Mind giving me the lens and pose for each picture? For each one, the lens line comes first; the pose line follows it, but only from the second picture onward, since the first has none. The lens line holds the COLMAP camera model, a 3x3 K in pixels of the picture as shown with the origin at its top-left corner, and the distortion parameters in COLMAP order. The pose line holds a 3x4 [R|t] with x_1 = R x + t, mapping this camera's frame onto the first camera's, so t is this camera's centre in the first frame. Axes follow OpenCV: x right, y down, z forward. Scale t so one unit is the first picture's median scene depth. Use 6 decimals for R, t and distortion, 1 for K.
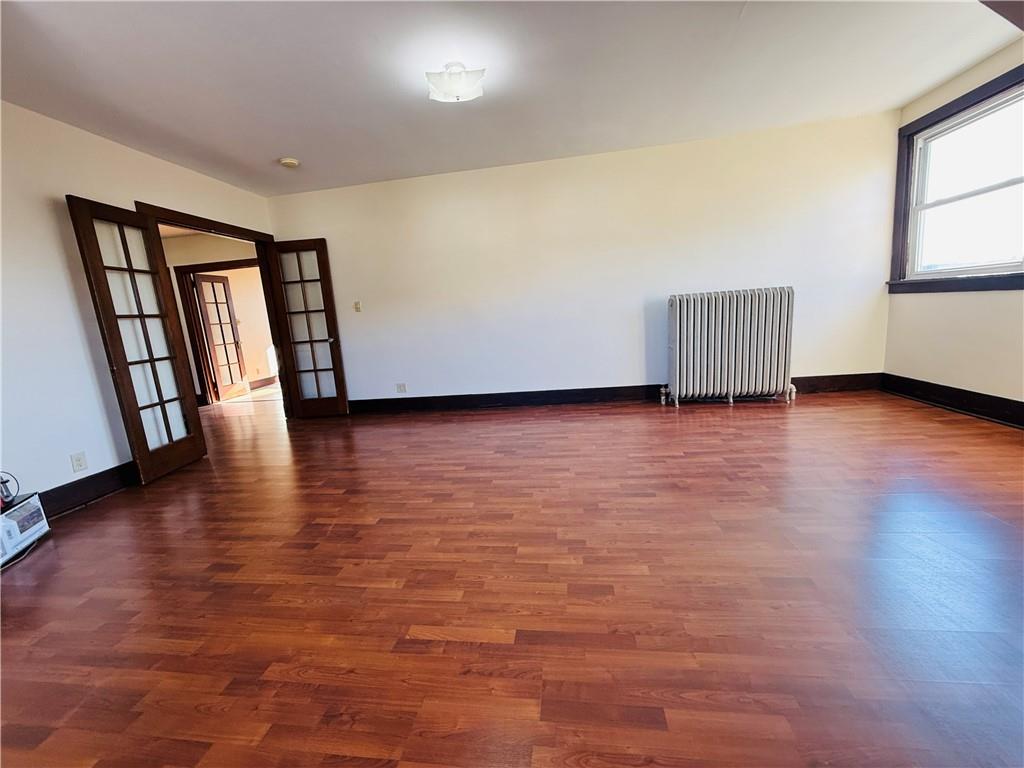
lens RADIAL K [[410.6, 0, 508.8], [0, 410.6, 386.0], [0, 0, 1]] dist [-0.000775, -0.000487]
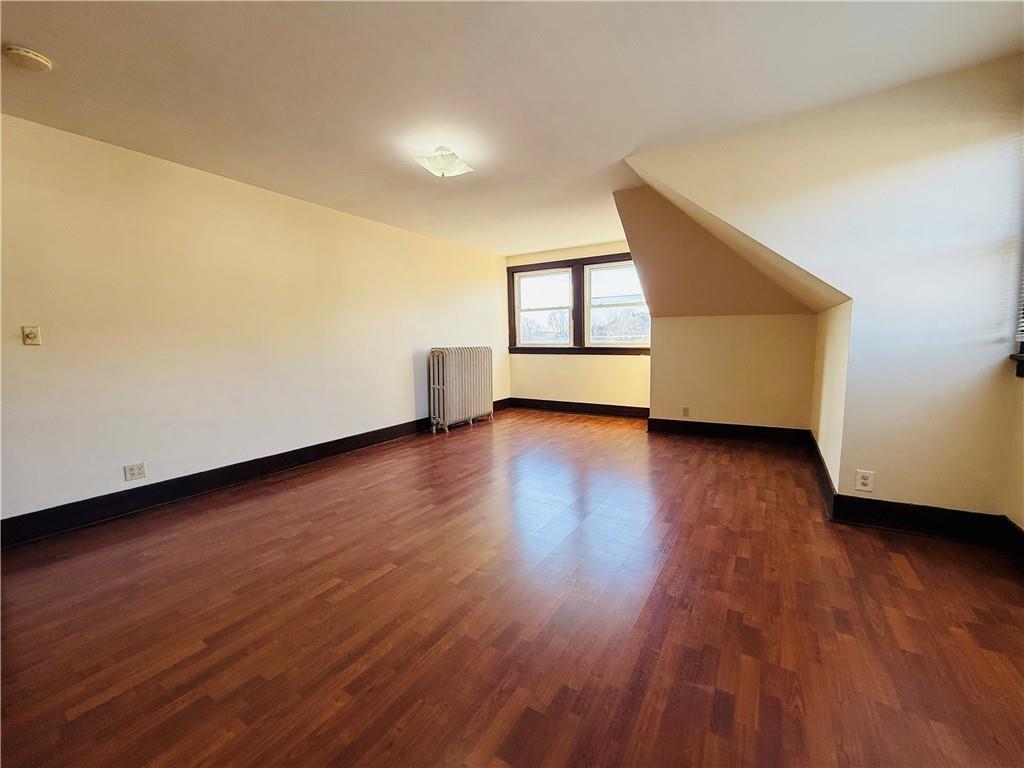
lens RADIAL K [[410.6, 0, 508.8], [0, 410.6, 386.0], [0, 0, 1]] dist [-0.000775, -0.000487]
pose [[0.415778, -0.031040, 0.908936, -0.759311], [0.145651, 0.988790, -0.032859, -0.026824], [-0.897727, 0.146049, 0.415638, 0.288933]]
